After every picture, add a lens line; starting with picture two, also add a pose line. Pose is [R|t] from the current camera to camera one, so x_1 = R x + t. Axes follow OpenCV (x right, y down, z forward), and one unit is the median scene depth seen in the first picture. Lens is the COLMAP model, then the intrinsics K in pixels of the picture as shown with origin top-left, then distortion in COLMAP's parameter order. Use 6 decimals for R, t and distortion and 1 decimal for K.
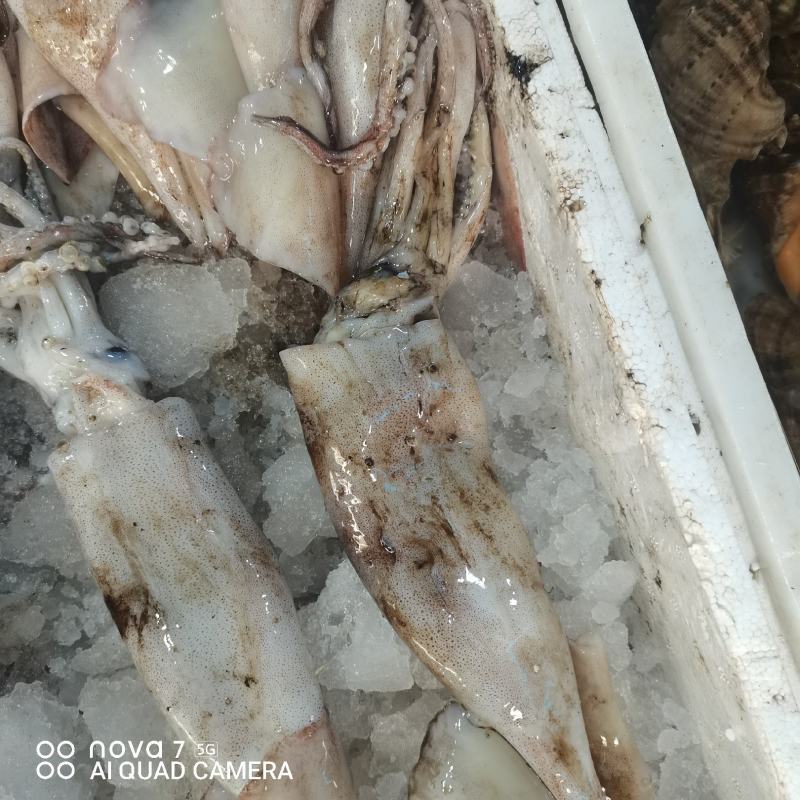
lens RADIAL K [[796.0, 0, 414.9], [0, 796.0, 378.9], [0, 0, 1]] dist [0.012596, -0.034214]
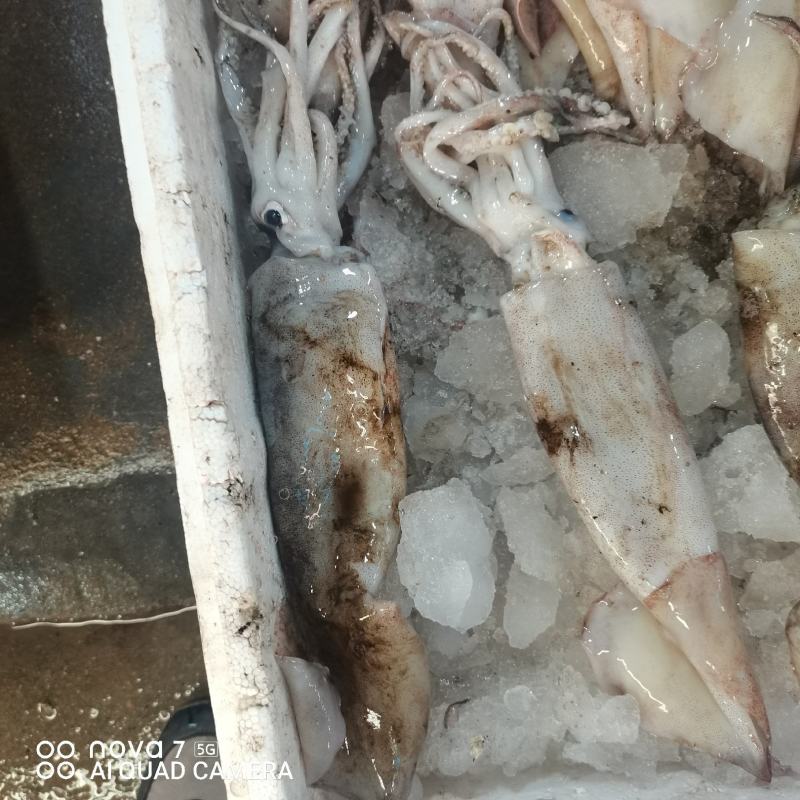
lens RADIAL K [[796.0, 0, 414.9], [0, 796.0, 378.9], [0, 0, 1]] dist [0.012596, -0.034214]
pose [[0.979166, 0.163332, -0.120652, -0.429222], [-0.150253, 0.982444, 0.110578, 0.108985], [0.136595, -0.090146, 0.986517, -0.181370]]
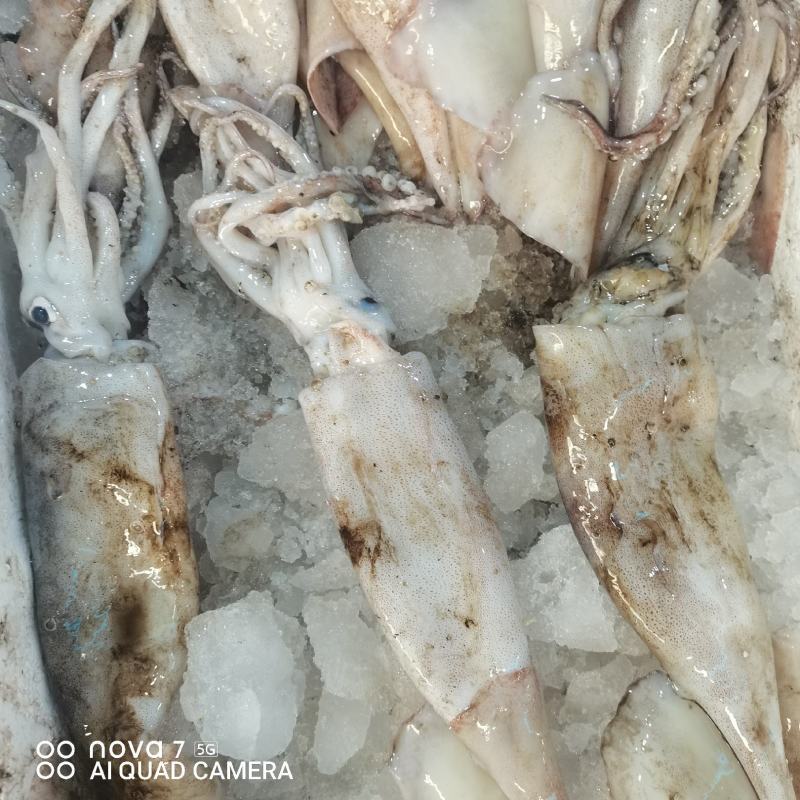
lens RADIAL K [[796.0, 0, 414.9], [0, 796.0, 378.9], [0, 0, 1]] dist [0.012596, -0.034214]
pose [[0.988696, 0.136021, -0.063069, -0.242835], [-0.130610, 0.987937, 0.083193, -0.030397], [0.073624, -0.074015, 0.994536, -0.063888]]
